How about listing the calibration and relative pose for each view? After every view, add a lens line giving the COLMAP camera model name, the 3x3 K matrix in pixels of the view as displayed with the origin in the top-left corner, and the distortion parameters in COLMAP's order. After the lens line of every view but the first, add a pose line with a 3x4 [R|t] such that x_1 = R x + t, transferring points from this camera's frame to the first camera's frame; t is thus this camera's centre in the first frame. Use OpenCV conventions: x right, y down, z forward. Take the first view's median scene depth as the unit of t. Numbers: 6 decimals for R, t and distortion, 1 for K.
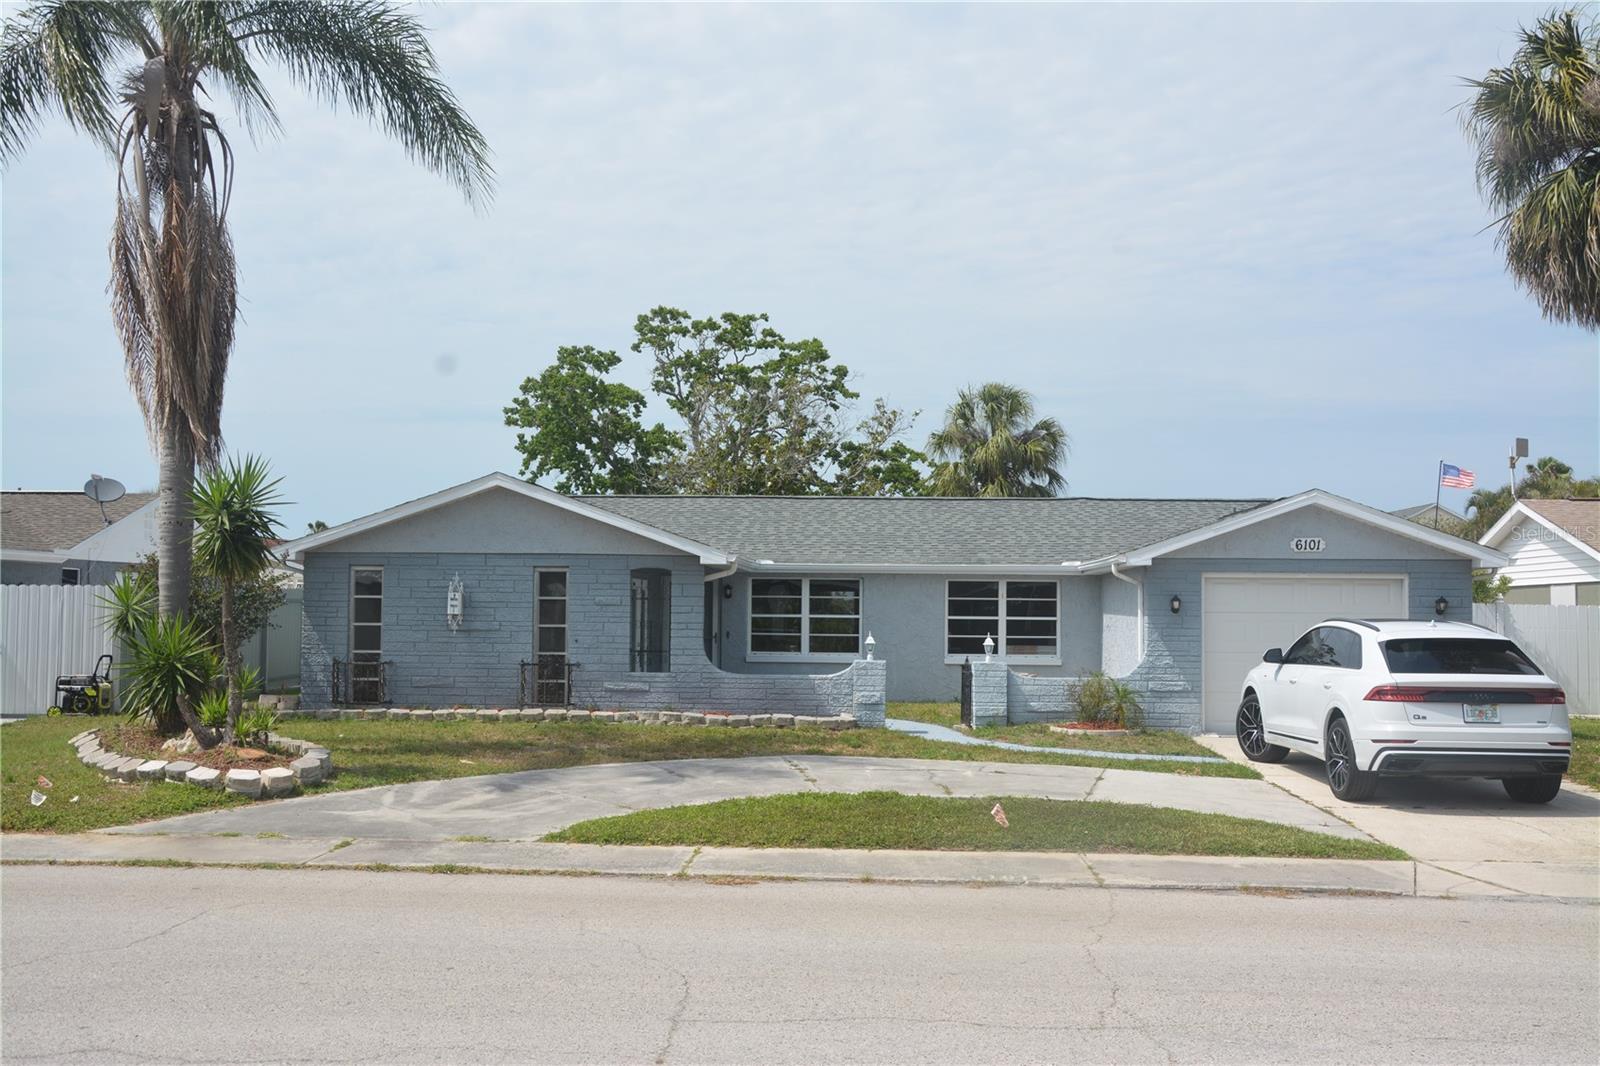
lens RADIAL K [[1601.5, 0, 823.9], [0, 1601.5, 532.6], [0, 0, 1]] dist [-0.044630, 0.008067]
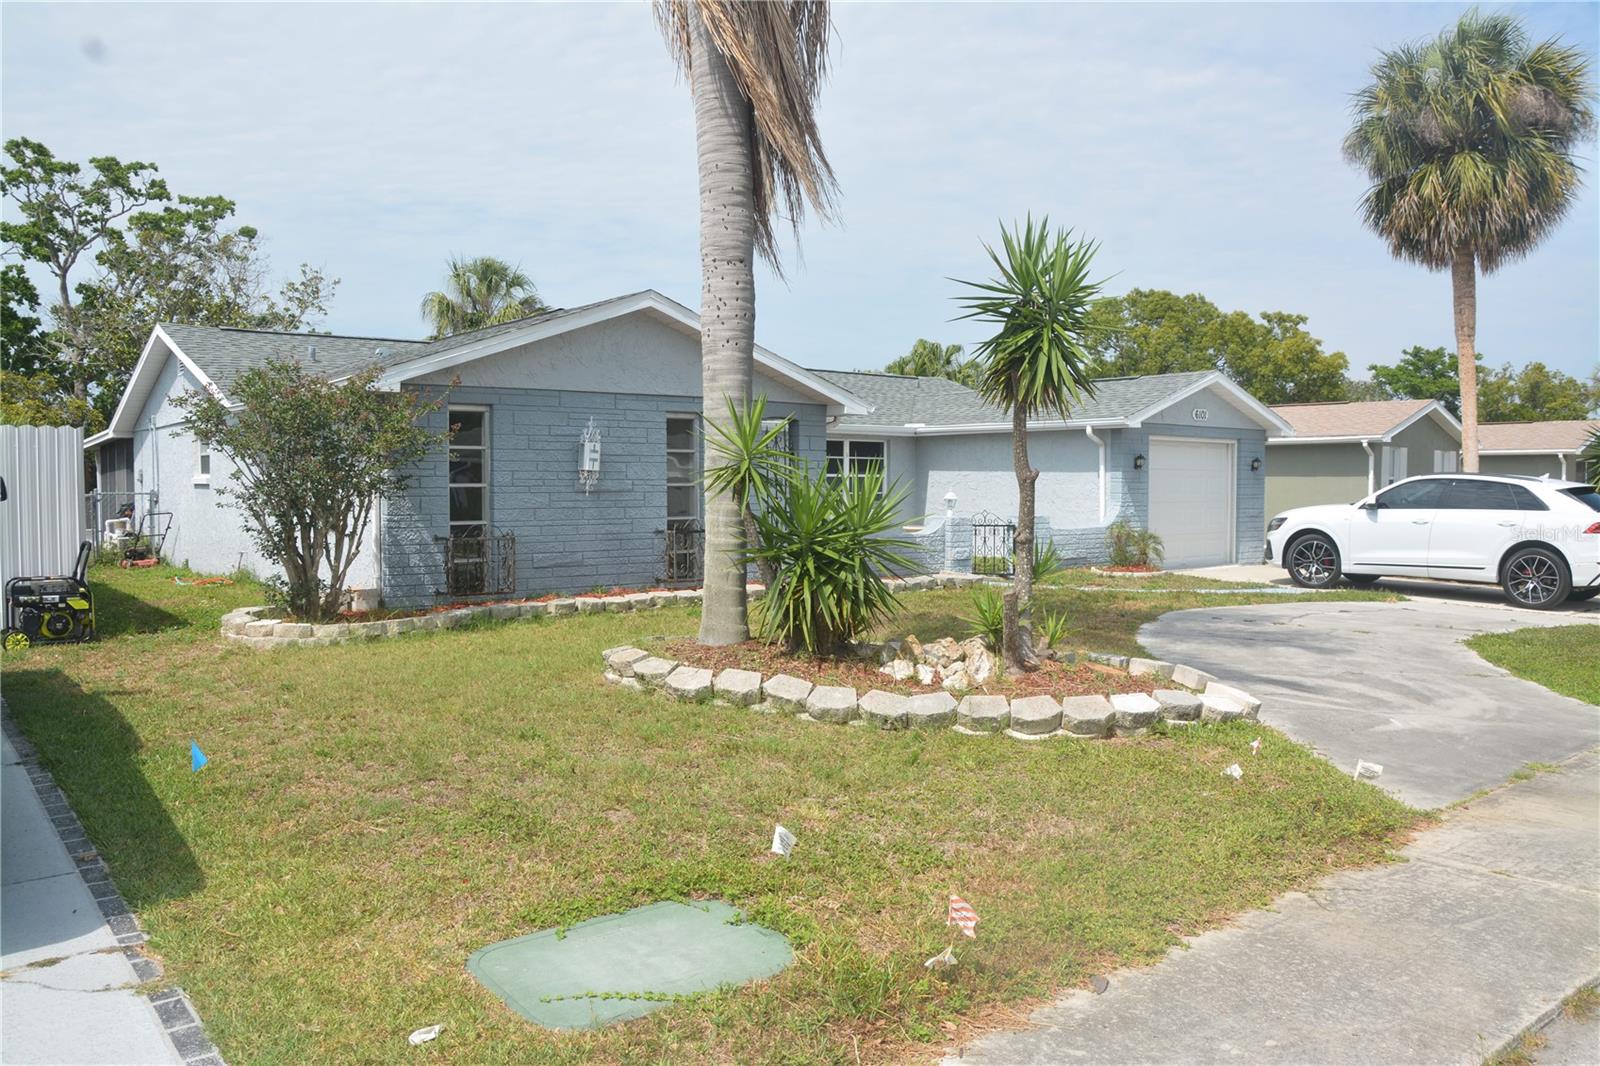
lens RADIAL K [[1254.6, 0, 806.8], [0, 1254.6, 535.2], [0, 0, 1]] dist [-0.163355, 0.127529]
pose [[0.747390, -0.034917, 0.663467, -0.545855], [-0.028626, 0.995998, 0.084665, 0.027728], [-0.663768, -0.082270, 0.743400, 0.475111]]
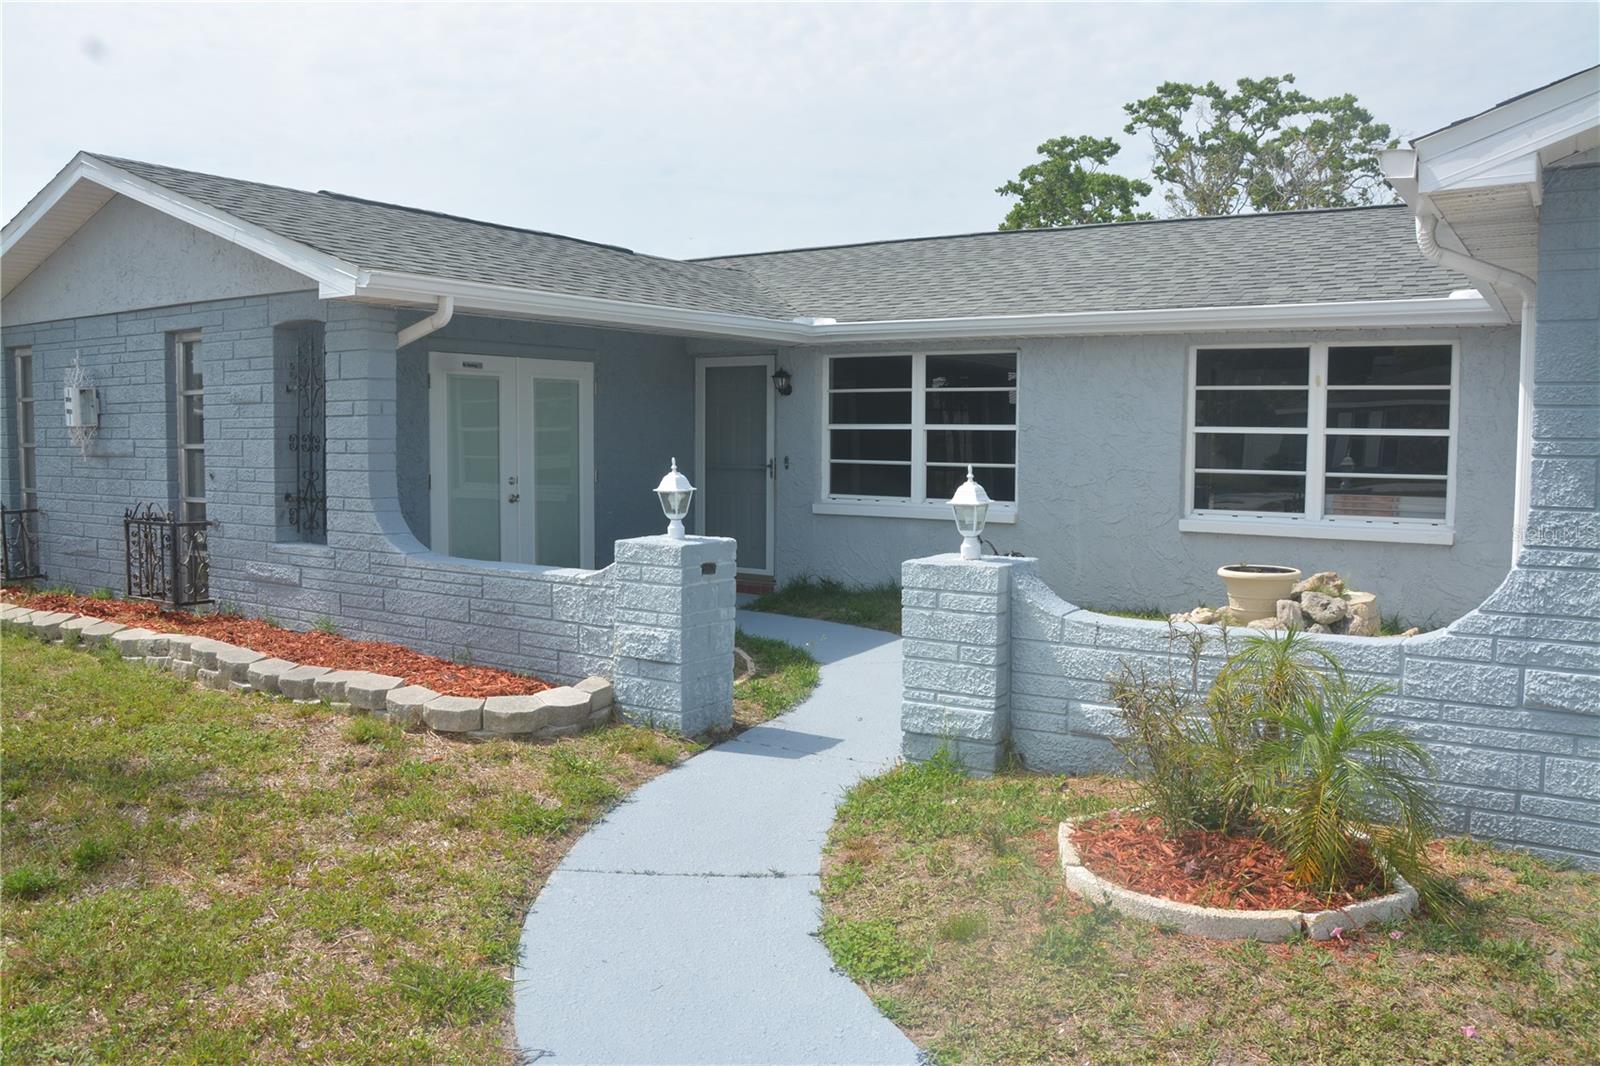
lens RADIAL K [[1254.6, 0, 806.8], [0, 1254.6, 535.2], [0, 0, 1]] dist [-0.163355, 0.127529]
pose [[0.853239, 0.037580, -0.520165, 0.199244], [0.027491, 0.992773, 0.116818, 0.046197], [0.520796, -0.113974, 0.846039, 0.765329]]
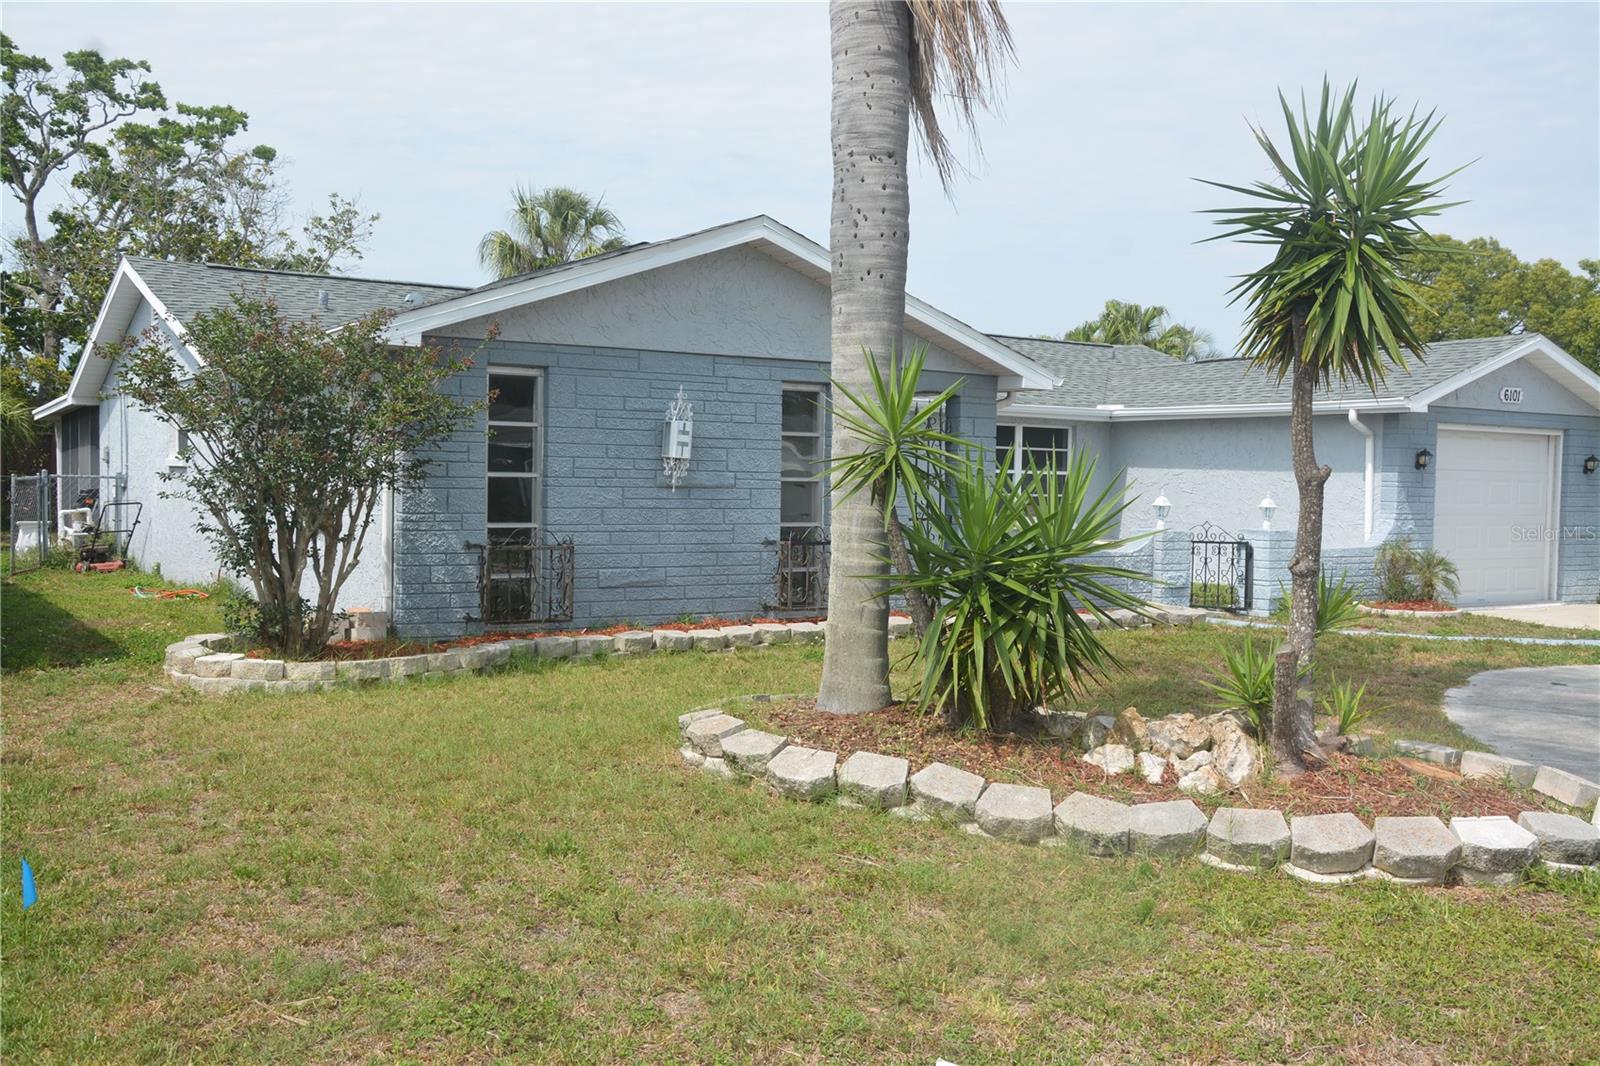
lens RADIAL K [[1542.7, 0, 800.0], [0, 1542.7, 533.0], [0, 0, 1]] dist [-0.104259, 0.317997]
pose [[0.811396, -0.014003, 0.584330, -0.511322], [-0.041415, 0.995823, 0.081374, 0.030544], [-0.583028, -0.090227, 0.807426, 0.520465]]
